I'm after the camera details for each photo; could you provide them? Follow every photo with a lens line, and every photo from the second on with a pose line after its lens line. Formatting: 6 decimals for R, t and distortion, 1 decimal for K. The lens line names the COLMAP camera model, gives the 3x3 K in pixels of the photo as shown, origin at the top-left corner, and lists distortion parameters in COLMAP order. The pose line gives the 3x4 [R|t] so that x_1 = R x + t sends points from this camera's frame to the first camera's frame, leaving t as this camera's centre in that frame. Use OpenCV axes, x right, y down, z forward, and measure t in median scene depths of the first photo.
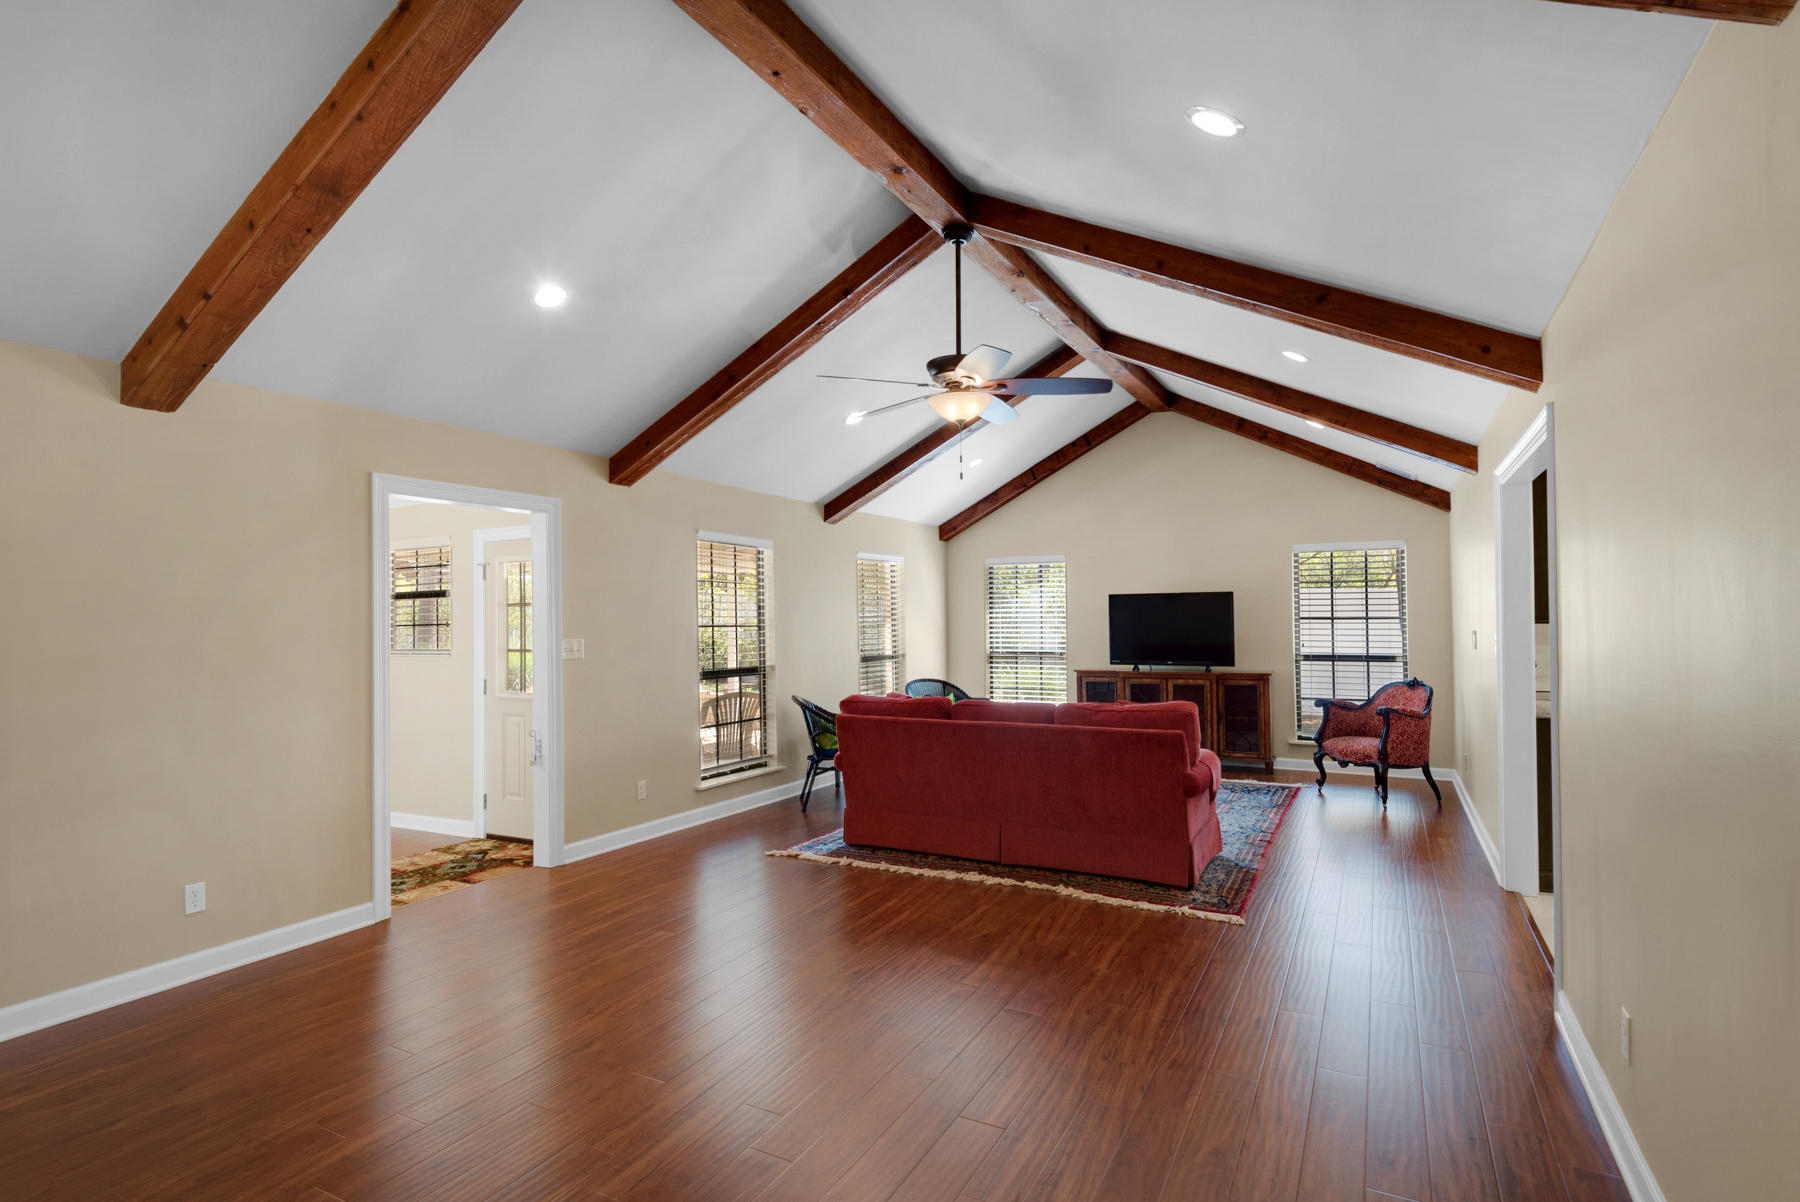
lens RADIAL K [[891.6, 0, 900.2], [0, 891.6, 603.5], [0, 0, 1]] dist [0.044235, -0.033841]
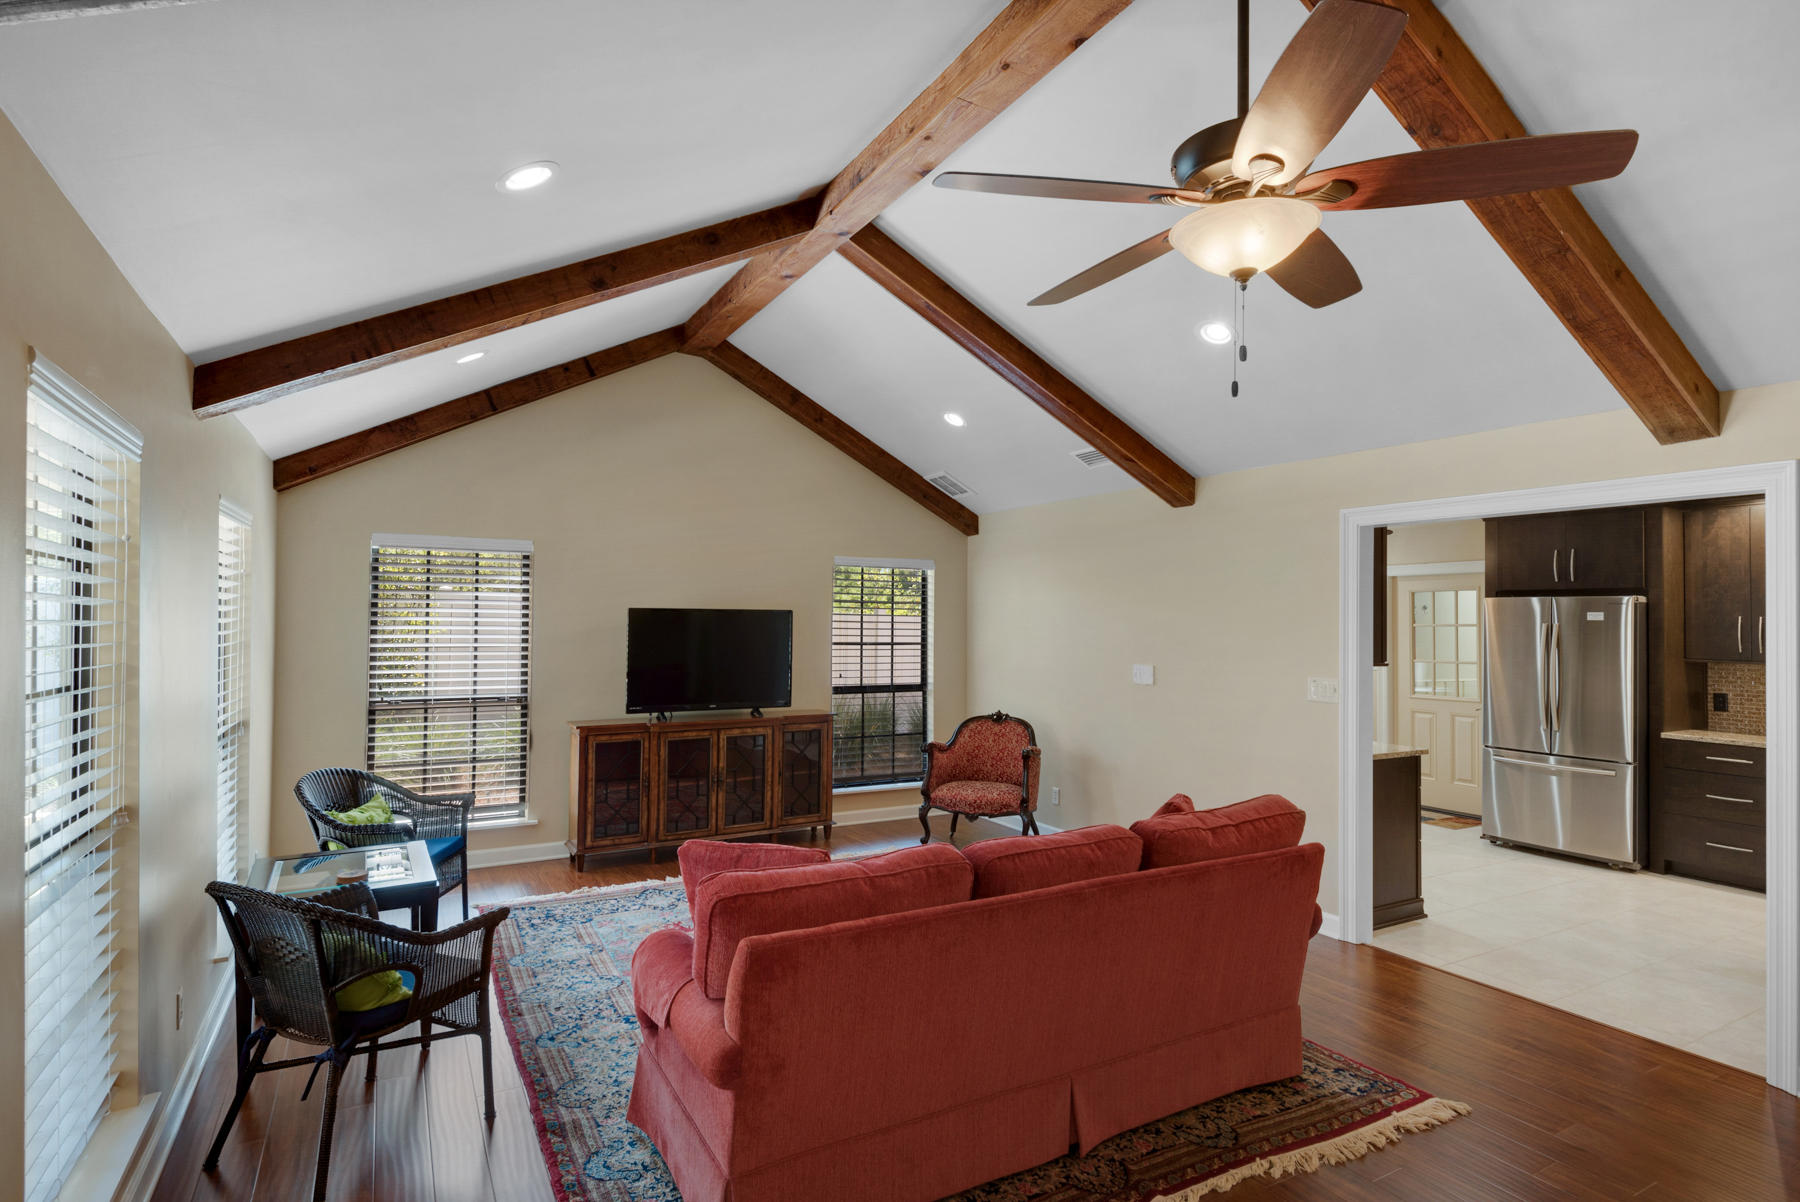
lens RADIAL K [[901.4, 0, 896.3], [0, 901.4, 618.4], [0, 0, 1]] dist [0.001019, 0.000241]
pose [[0.535742, 0.015271, 0.844244, -0.237972], [-0.030777, 0.999525, 0.001451, -0.010435], [-0.843821, -0.026761, 0.535958, 0.504709]]
